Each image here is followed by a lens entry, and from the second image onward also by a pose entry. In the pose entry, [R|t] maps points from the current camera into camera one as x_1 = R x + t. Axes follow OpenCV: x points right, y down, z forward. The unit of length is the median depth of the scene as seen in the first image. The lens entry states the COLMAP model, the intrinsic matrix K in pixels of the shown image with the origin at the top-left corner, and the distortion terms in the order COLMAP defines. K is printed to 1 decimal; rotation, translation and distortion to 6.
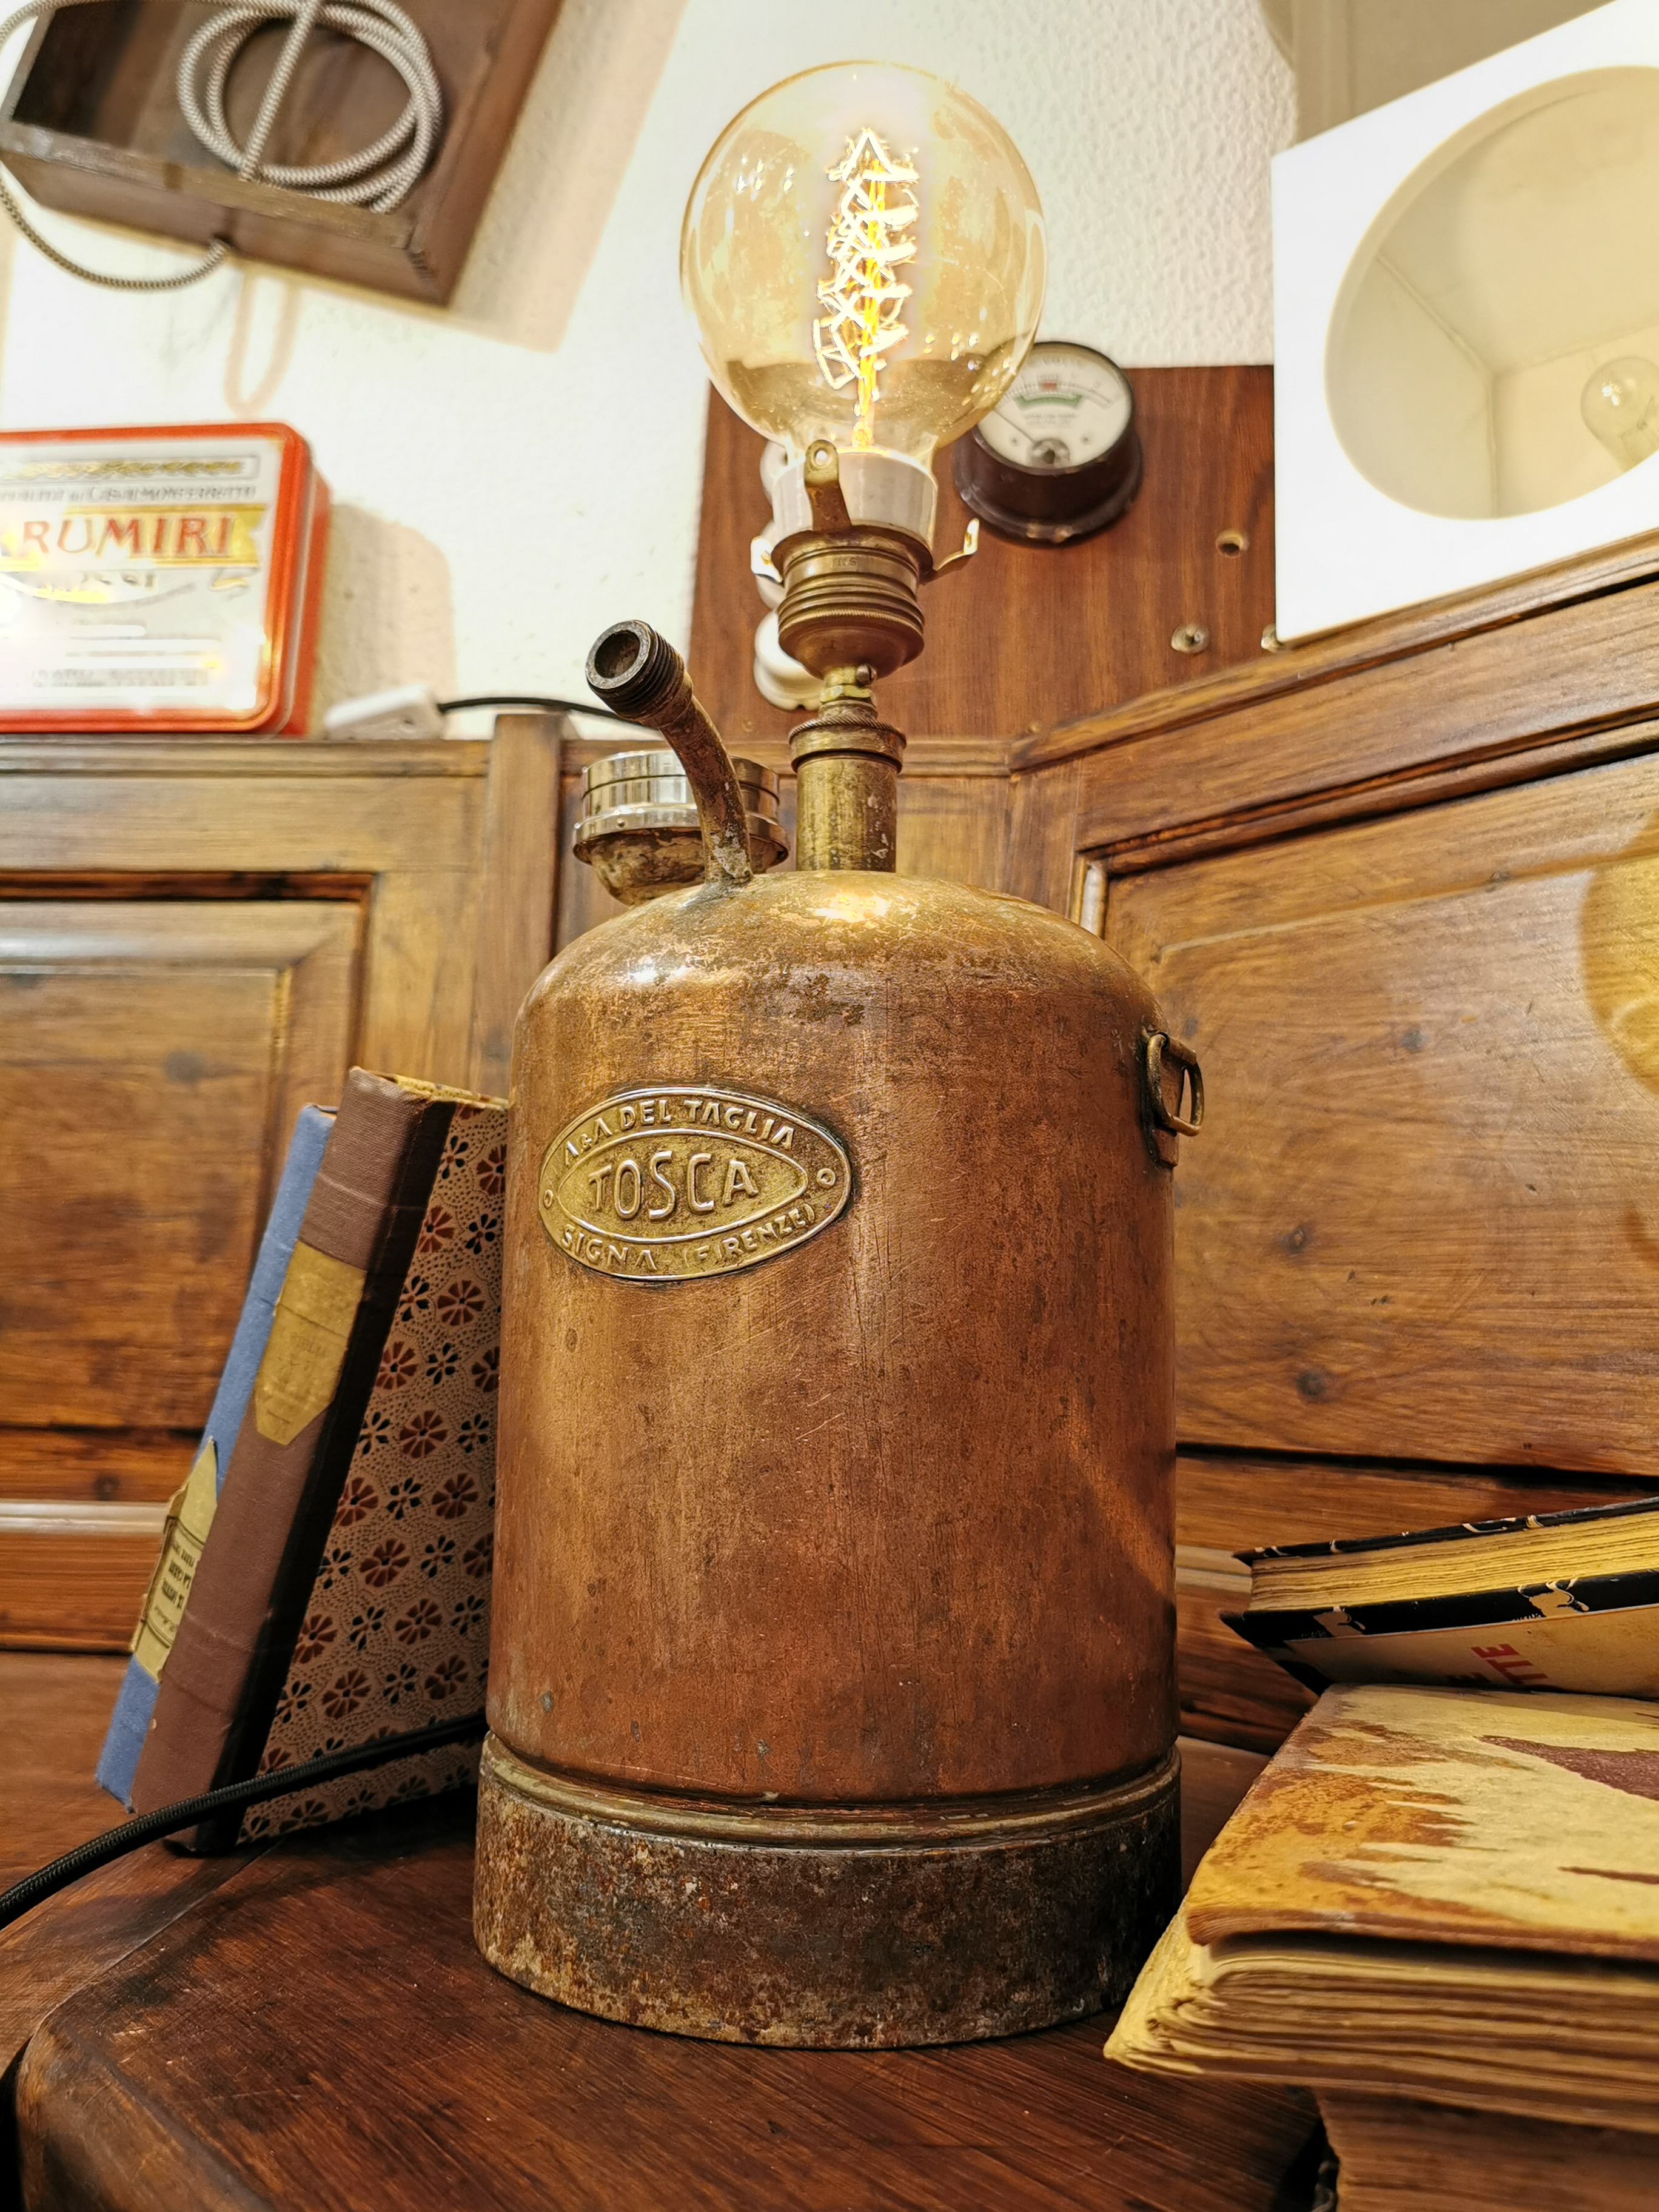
lens RADIAL K [[1741.5, 0, 829.5], [0, 1741.5, 1106.0], [0, 0, 1]] dist [-0.097967, 0.168425]
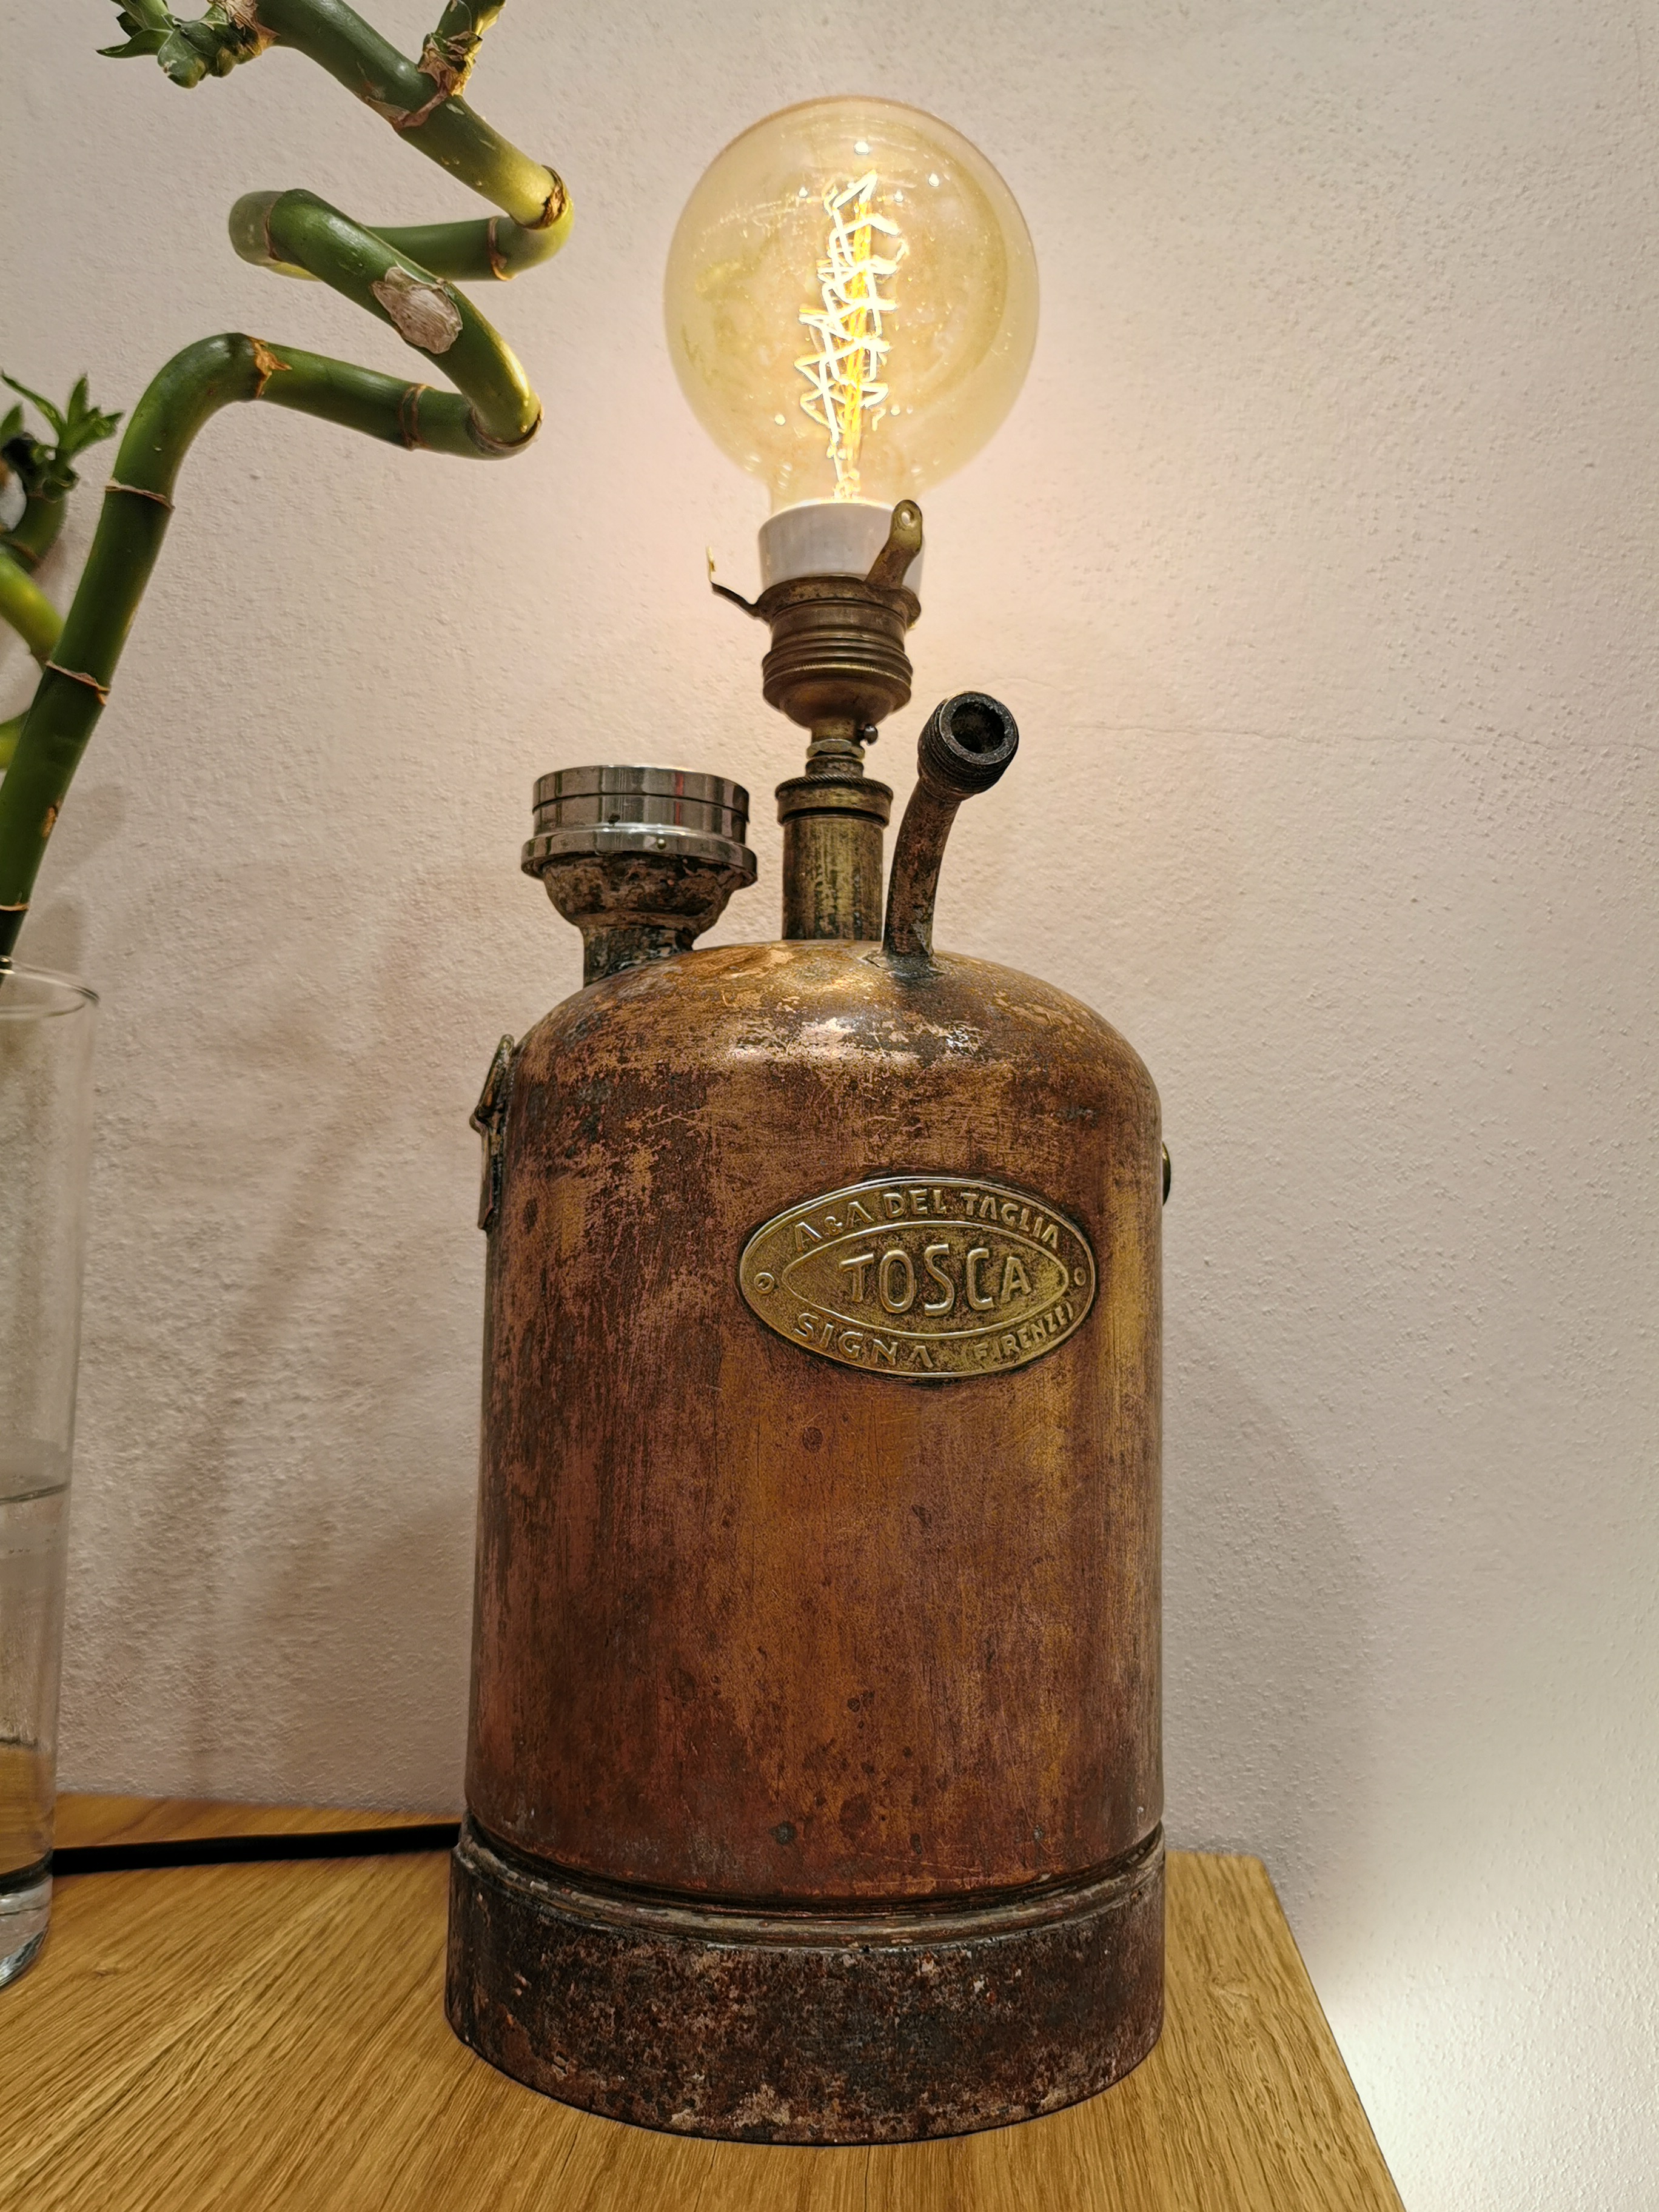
lens RADIAL K [[1751.2, 0, 829.5], [0, 1751.2, 1106.0], [0, 0, 1]] dist [-0.038664, -0.004682]
pose [[0.741784, 0.070017, 0.666974, -0.814244], [-0.095911, 0.995388, 0.002176, -0.047695], [-0.663745, -0.065584, 0.745078, 0.321528]]
